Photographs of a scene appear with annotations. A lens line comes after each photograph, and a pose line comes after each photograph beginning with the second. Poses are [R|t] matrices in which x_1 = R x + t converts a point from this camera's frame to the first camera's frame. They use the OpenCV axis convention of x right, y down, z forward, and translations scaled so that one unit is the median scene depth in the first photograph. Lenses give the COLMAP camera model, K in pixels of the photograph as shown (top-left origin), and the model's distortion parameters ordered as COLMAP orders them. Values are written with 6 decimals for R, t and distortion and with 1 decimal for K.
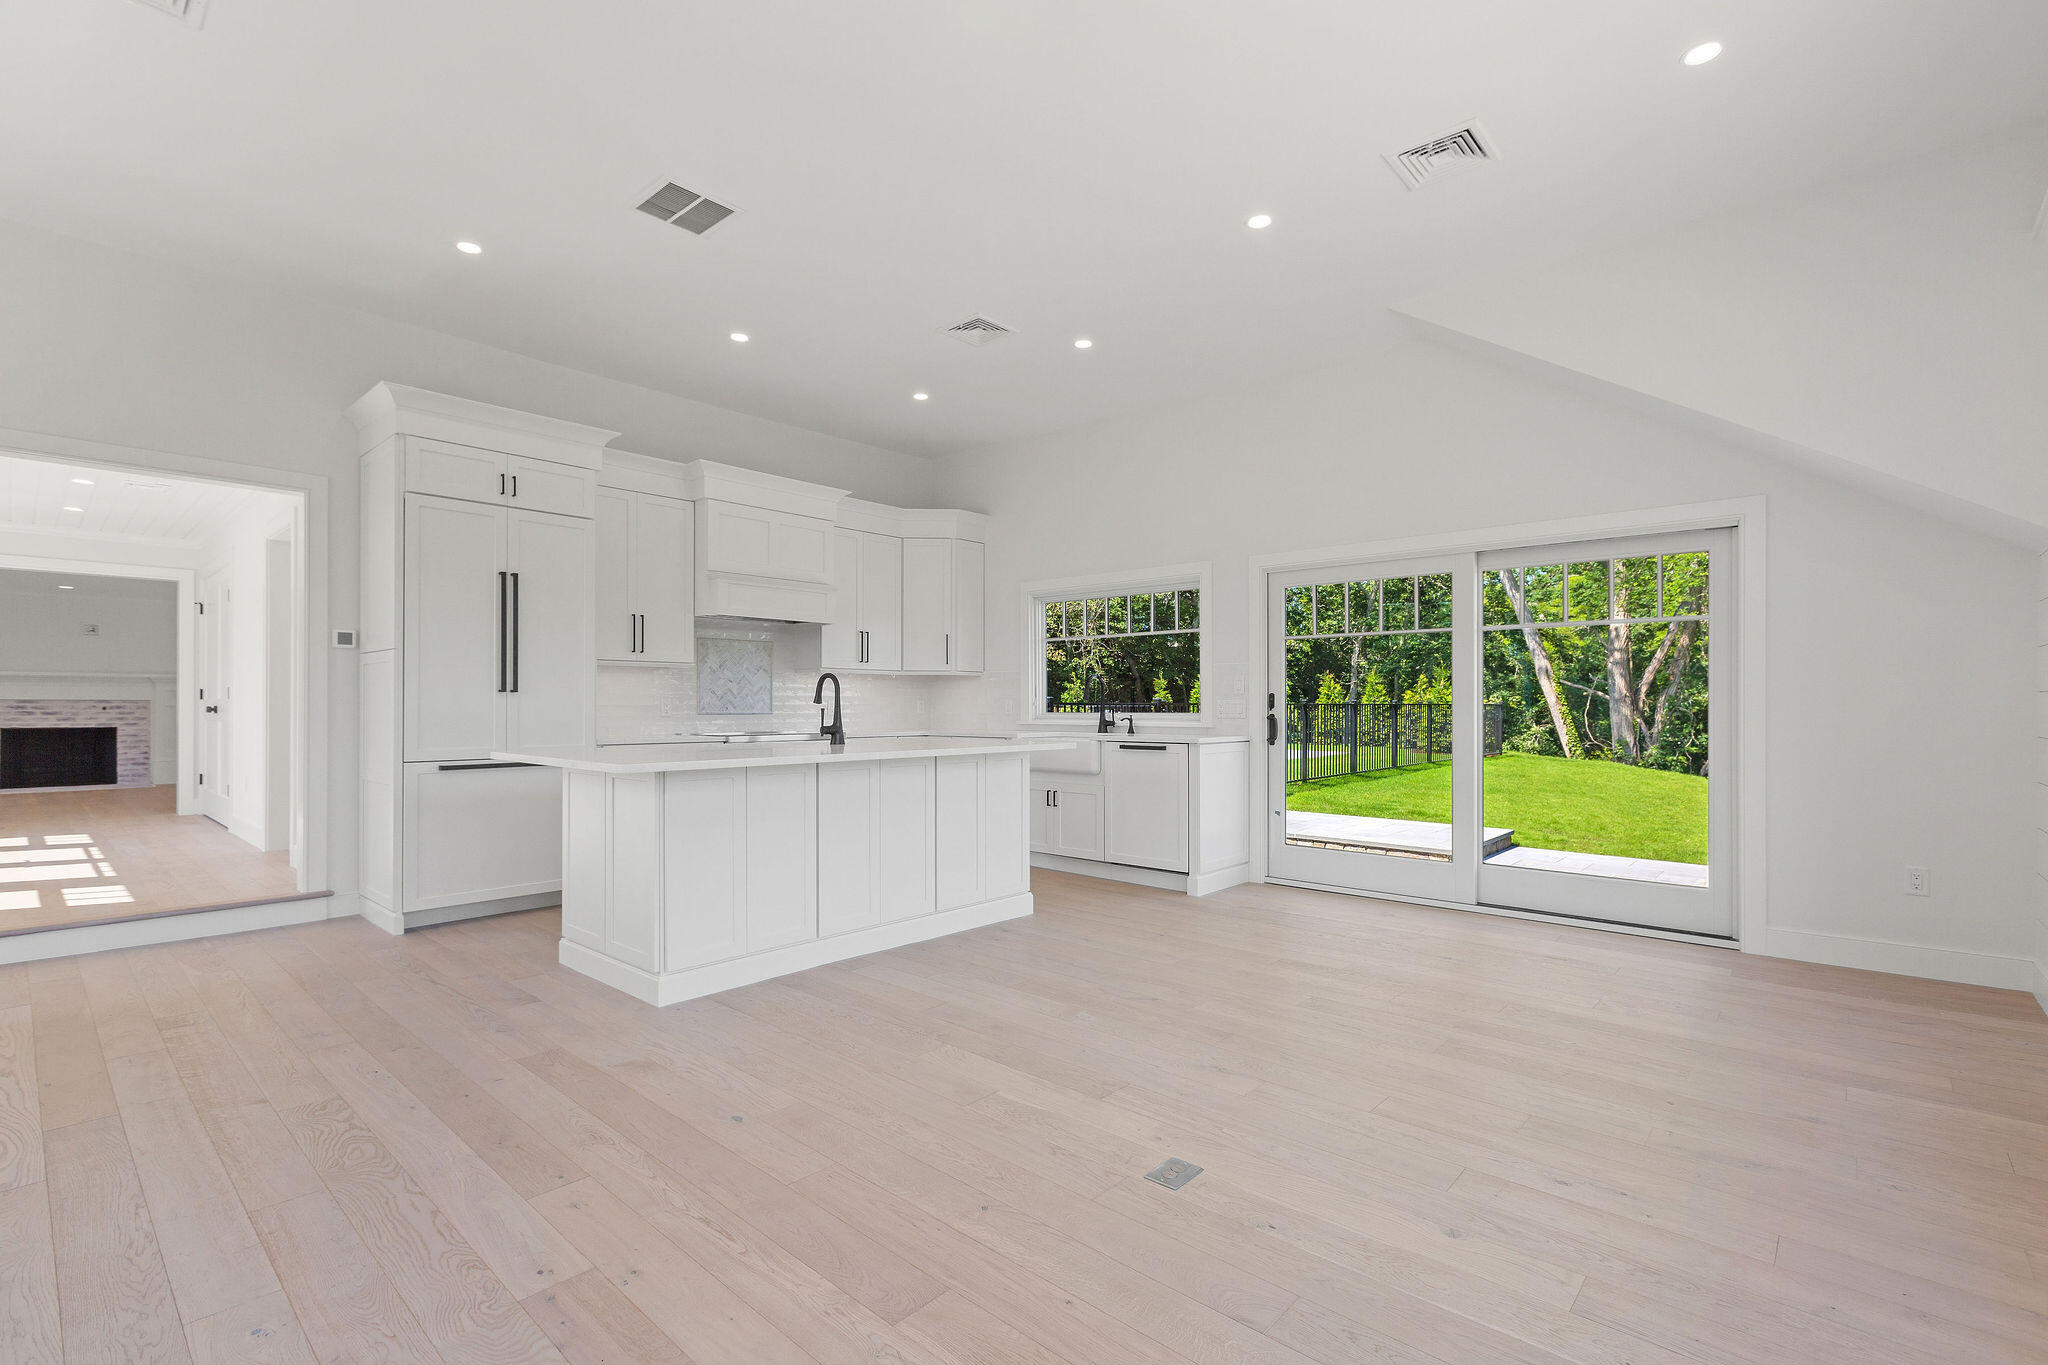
lens RADIAL K [[928.7, 0, 1025.8], [0, 928.7, 700.9], [0, 0, 1]] dist [0.001613, 0.000044]
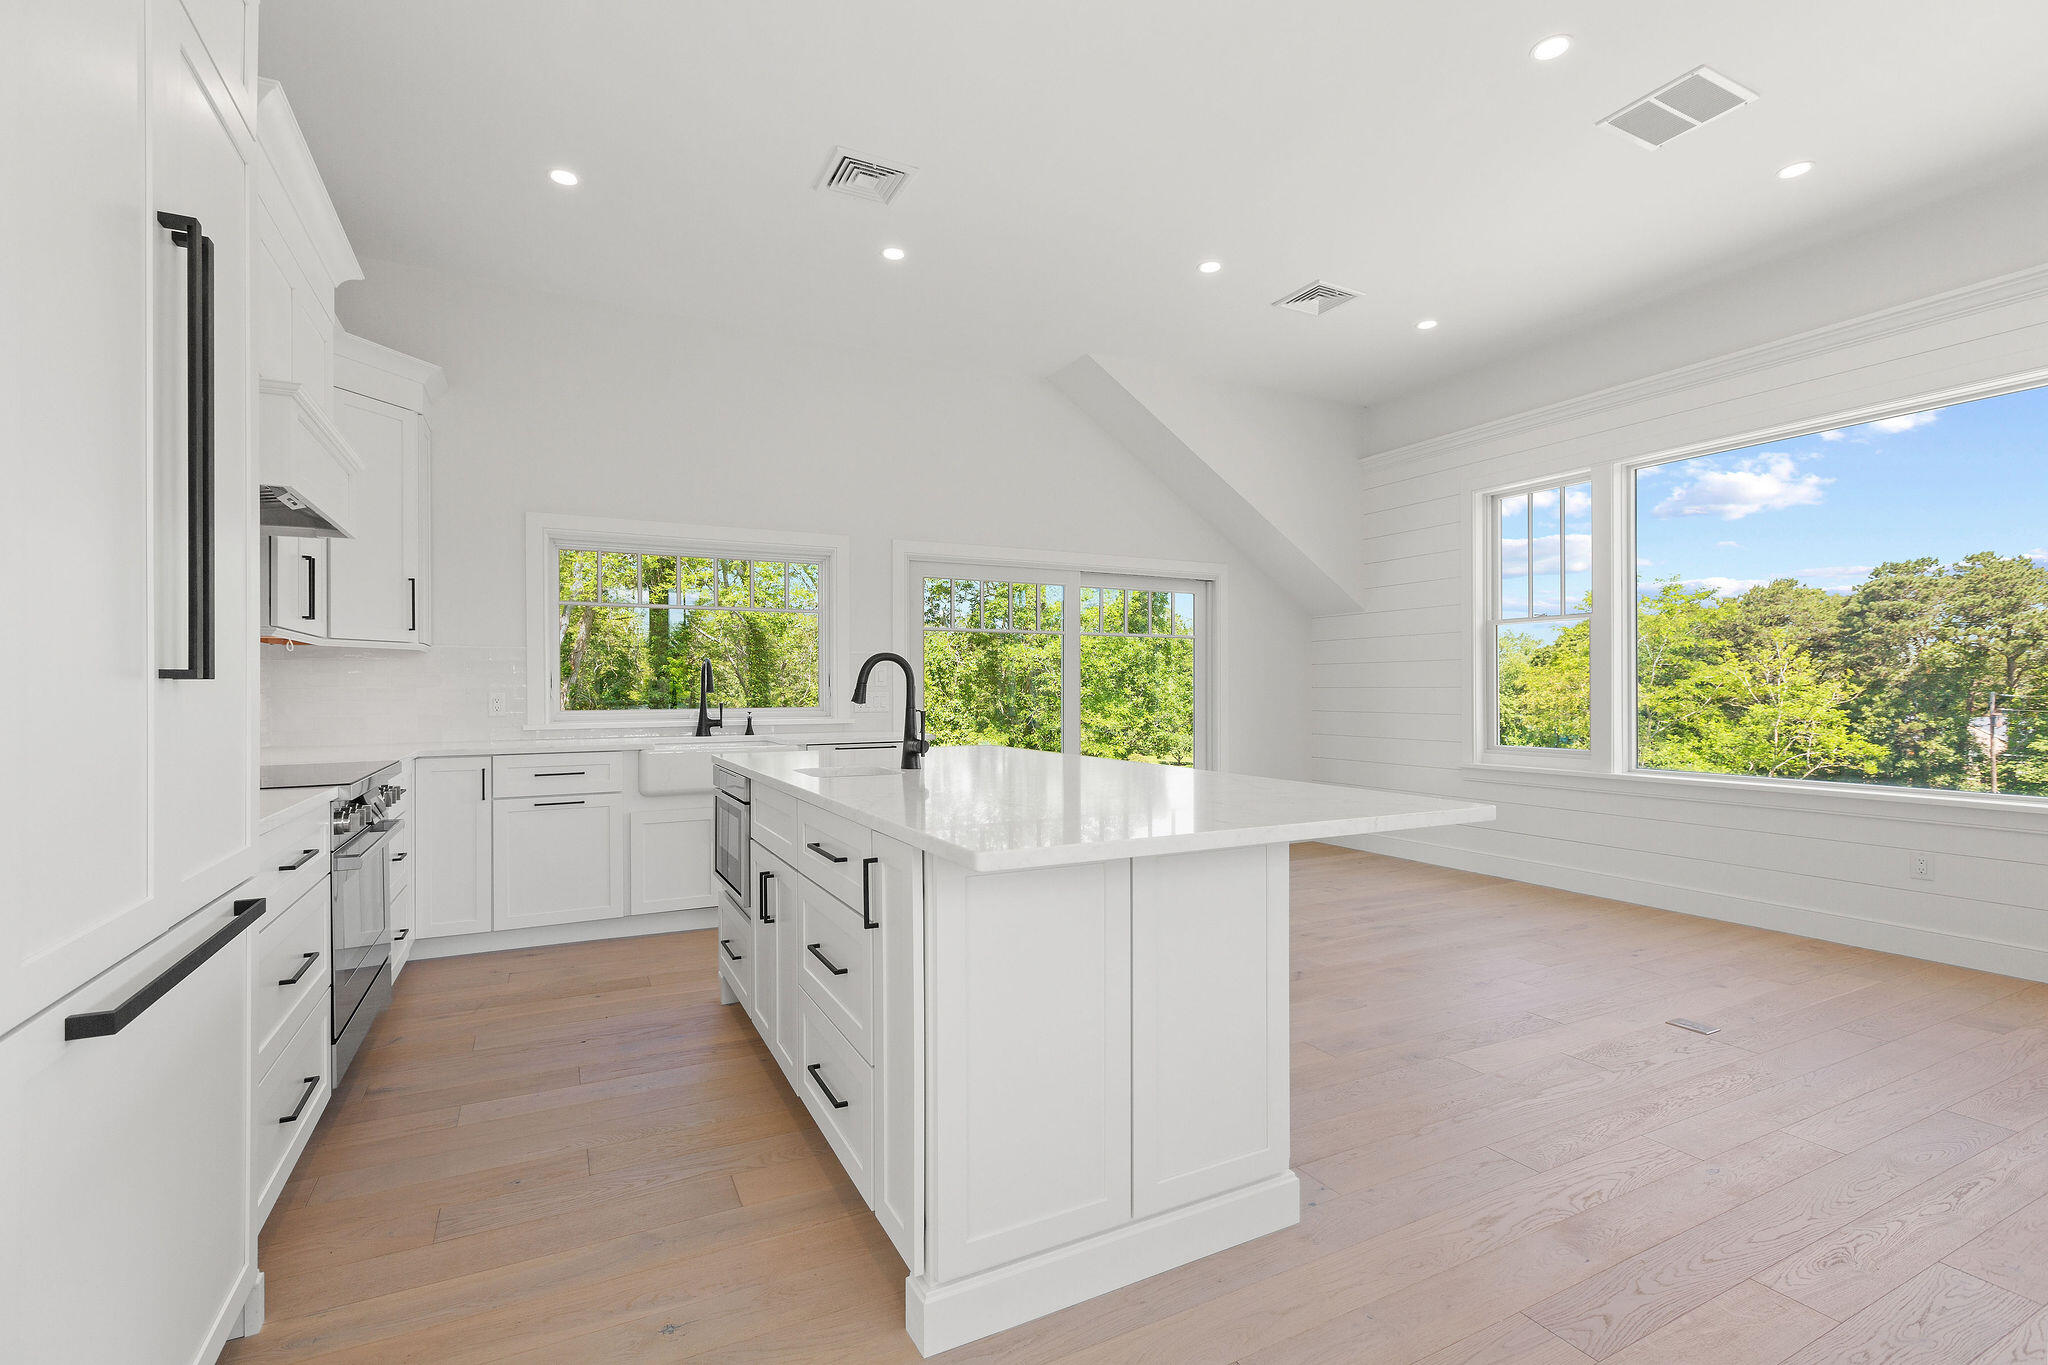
lens RADIAL K [[905.3, 0, 1024.0], [0, 905.3, 682.5], [0, 0, 1]] dist [0.004184, 0.000264]
pose [[0.351621, 0.005380, 0.936127, -0.576554], [-0.001766, 0.999986, -0.005083, -0.006302], [-0.936141, 0.000134, 0.351625, 0.555033]]
